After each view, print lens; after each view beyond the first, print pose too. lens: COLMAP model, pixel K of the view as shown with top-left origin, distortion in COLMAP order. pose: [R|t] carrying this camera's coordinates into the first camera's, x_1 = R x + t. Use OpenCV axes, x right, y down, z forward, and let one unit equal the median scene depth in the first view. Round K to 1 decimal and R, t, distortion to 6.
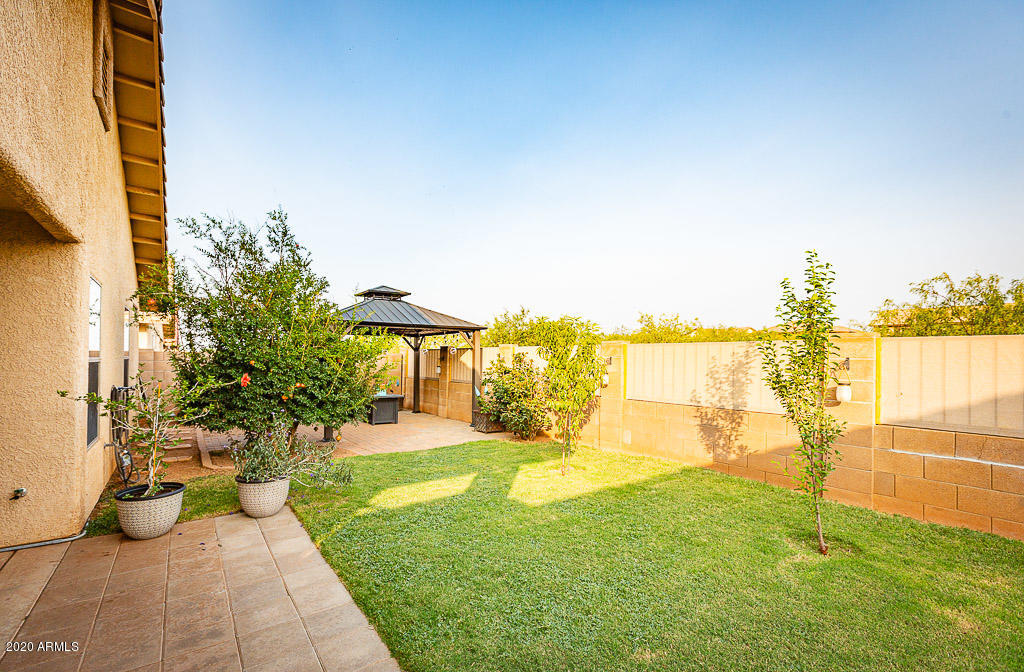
lens RADIAL K [[453.1, 0, 514.0], [0, 453.1, 355.9], [0, 0, 1]] dist [0.000027, -0.001200]
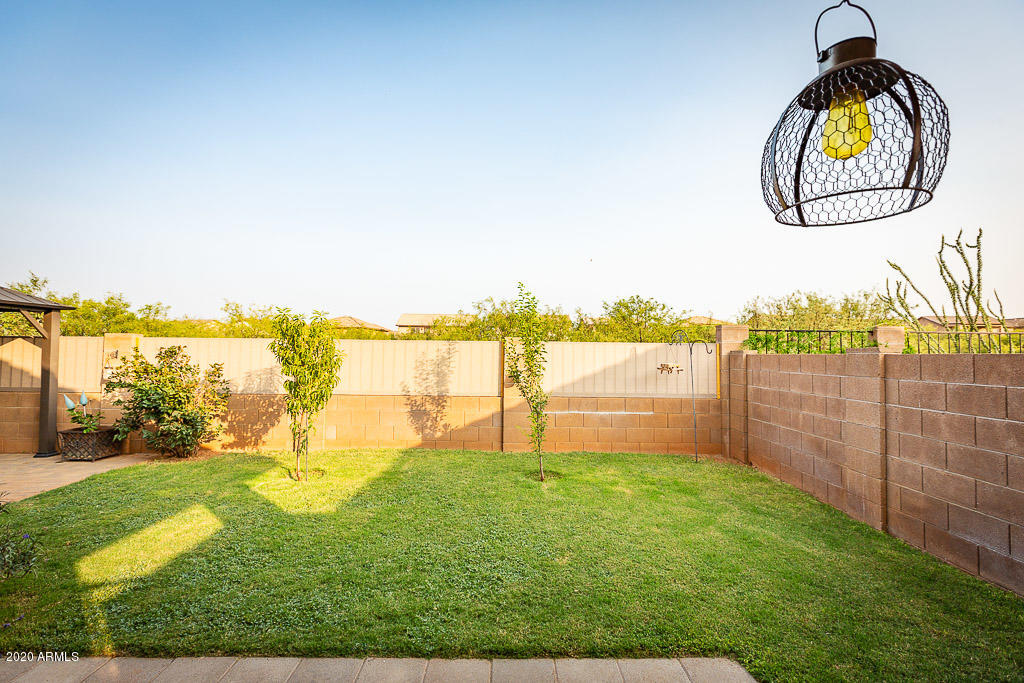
lens RADIAL K [[453.1, 0, 515.0], [0, 453.1, 340.7], [0, 0, 1]] dist [0.000027, -0.001200]
pose [[0.579820, 0.023988, 0.814391, -0.401989], [-0.008965, 0.999694, -0.023063, -0.004577], [-0.814695, 0.006071, 0.579858, 0.112456]]
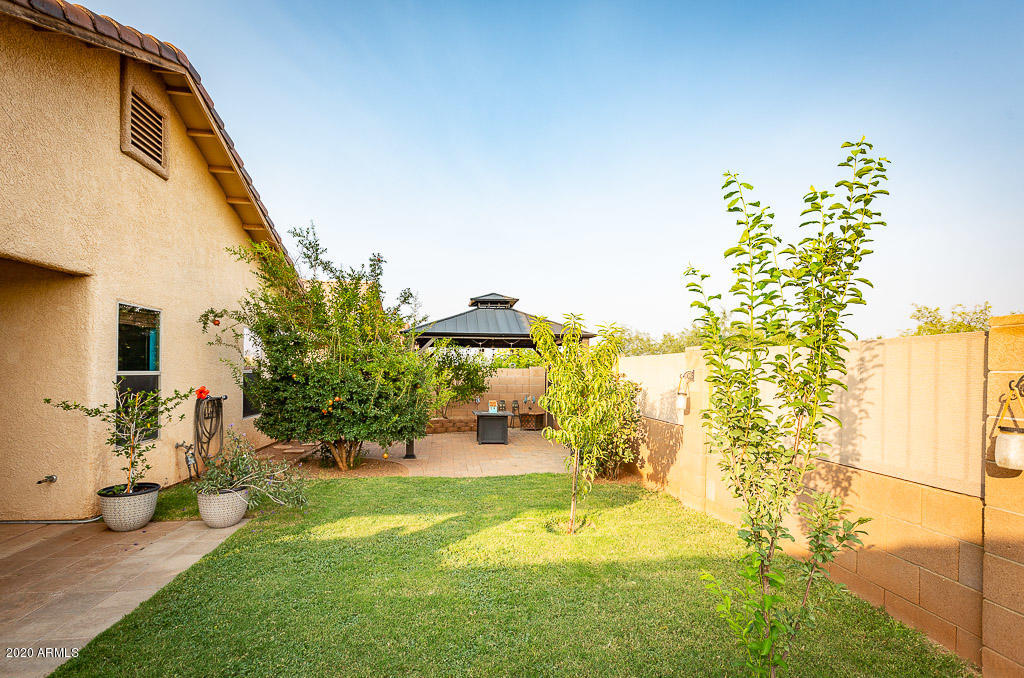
lens RADIAL K [[491.6, 0, 514.4], [0, 491.6, 367.4], [0, 0, 1]] dist [-0.003141, -0.000963]
pose [[0.870542, -0.004507, -0.492074, 0.431057], [0.002156, 0.999983, -0.005346, 0.001974], [0.492090, 0.003593, 0.870537, 0.275566]]
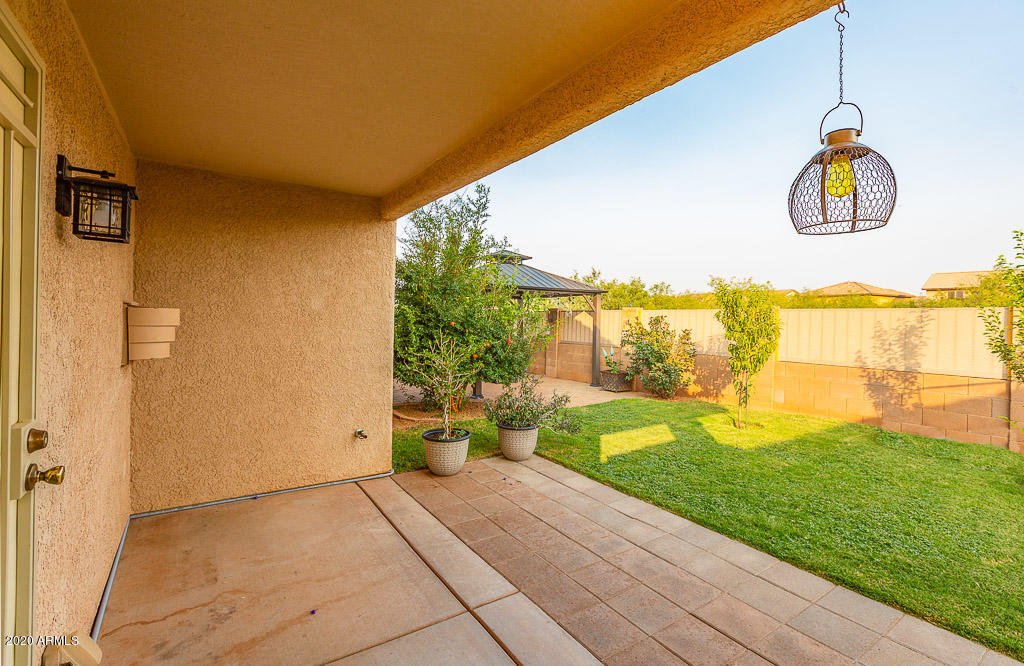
lens RADIAL K [[465.4, 0, 522.3], [0, 465.4, 315.7], [0, 0, 1]] dist [-0.006694, -0.000717]
pose [[0.999507, 0.006437, -0.030737, -0.388376], [-0.006527, 0.999975, -0.002843, -0.002588], [0.030718, 0.003043, 0.999523, -0.125256]]
